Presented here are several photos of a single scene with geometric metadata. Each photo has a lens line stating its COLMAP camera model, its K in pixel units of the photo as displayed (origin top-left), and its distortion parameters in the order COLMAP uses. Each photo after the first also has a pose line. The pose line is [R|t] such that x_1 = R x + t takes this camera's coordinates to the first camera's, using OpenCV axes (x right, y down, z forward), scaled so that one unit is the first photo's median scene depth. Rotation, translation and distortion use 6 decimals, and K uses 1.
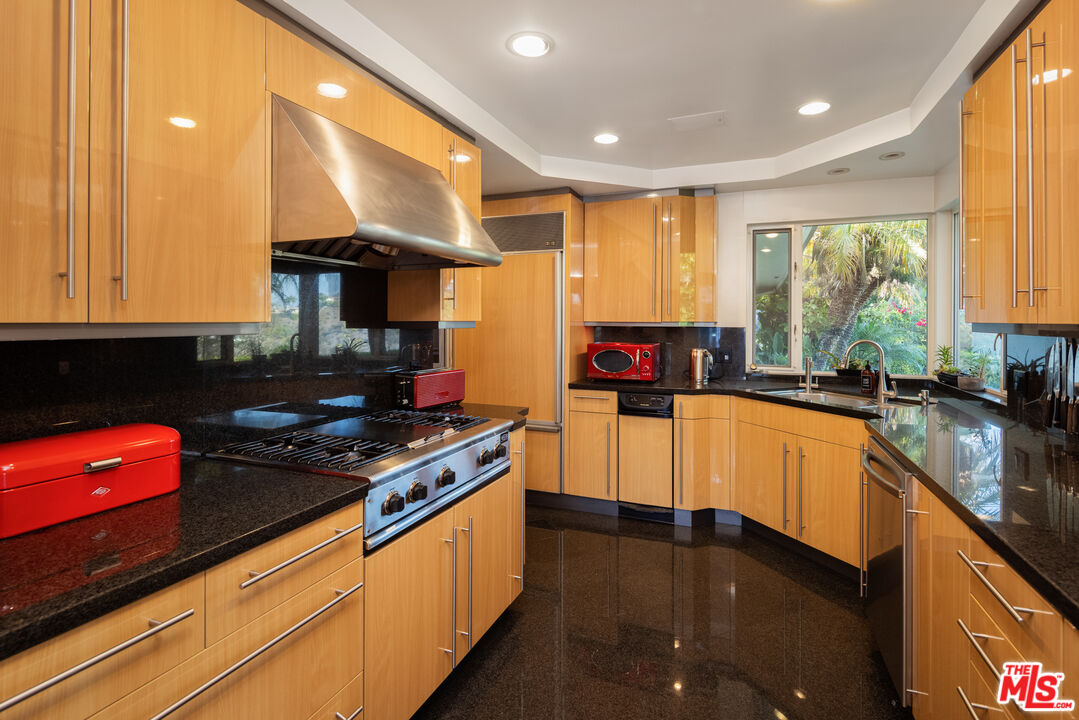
lens RADIAL K [[521.2, 0, 537.4], [0, 521.2, 324.6], [0, 0, 1]] dist [-0.001363, -0.001565]
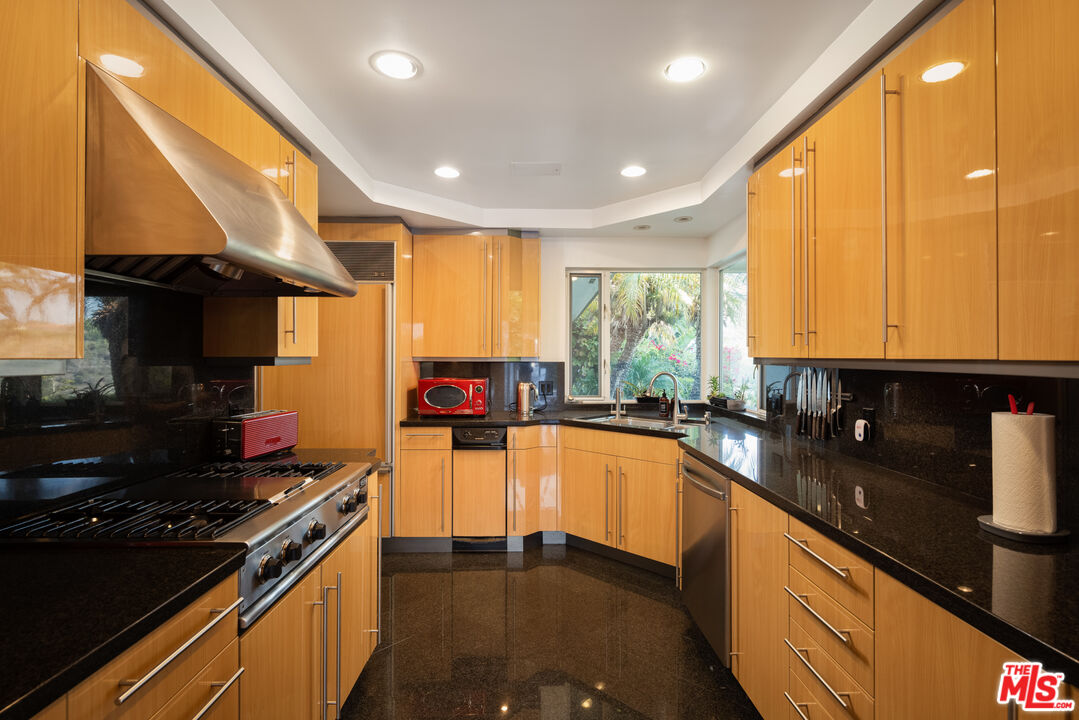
lens RADIAL K [[523.4, 0, 539.5], [0, 523.4, 360.0], [0, 0, 1]] dist [-0.000628, -0.001182]
pose [[0.918781, -0.004110, 0.394747, -0.090368], [0.004017, 0.999991, 0.001063, -0.000245], [-0.394748, 0.000609, 0.918789, 0.013942]]
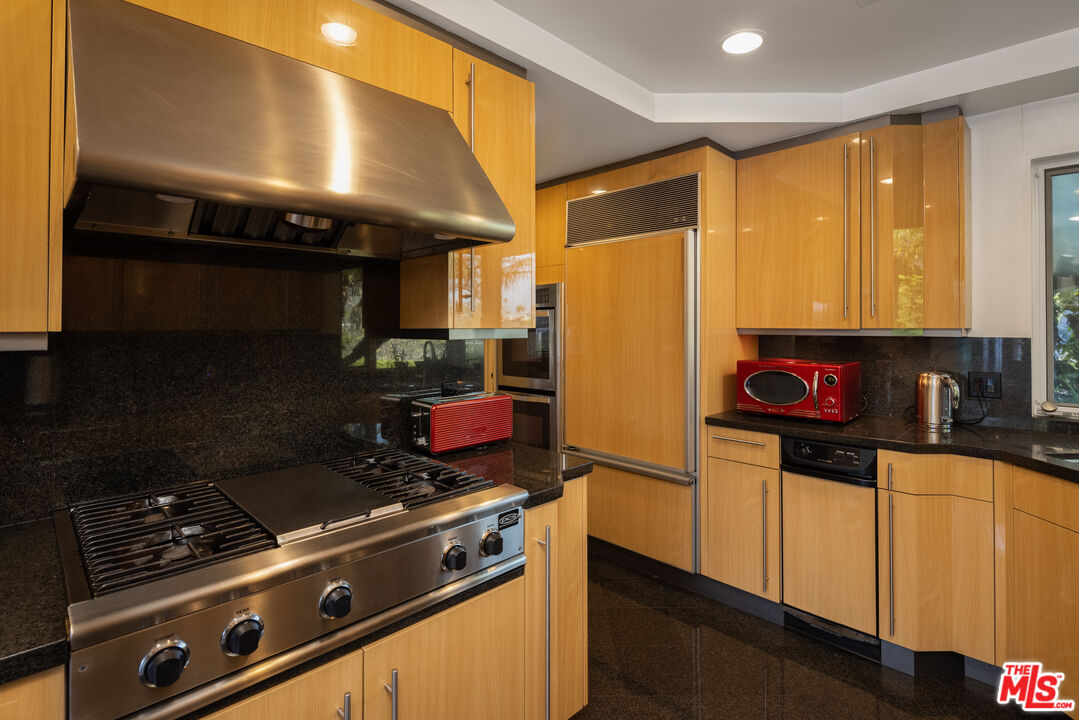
lens RADIAL K [[521.2, 0, 537.4], [0, 521.2, 324.6], [0, 0, 1]] dist [-0.001363, -0.001565]
pose [[0.921916, -0.005094, -0.387357, 0.131414], [0.000129, 0.999918, -0.012843, -0.002532], [0.387390, 0.011790, 0.921840, 0.286177]]
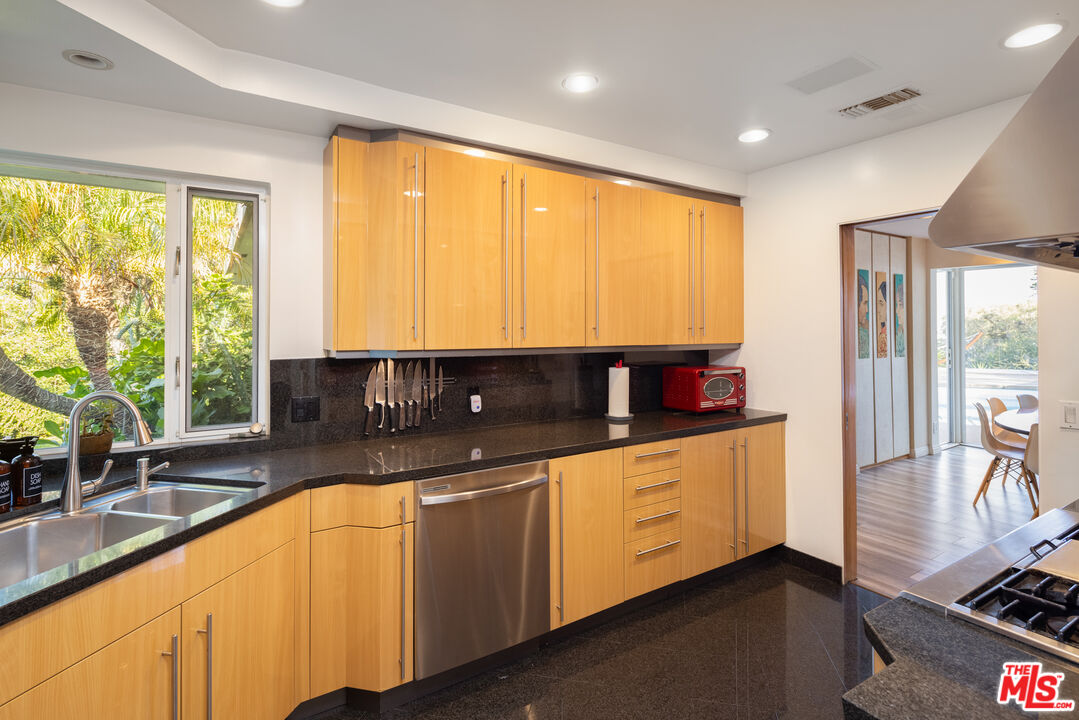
lens RADIAL K [[521.2, 0, 537.4], [0, 521.2, 324.6], [0, 0, 1]] dist [-0.001363, -0.001565]
pose [[-0.813791, 0.004951, 0.581137, -0.028389], [0.002536, 0.999984, -0.004968, -0.028640], [-0.581152, -0.002569, -0.813791, 0.992371]]
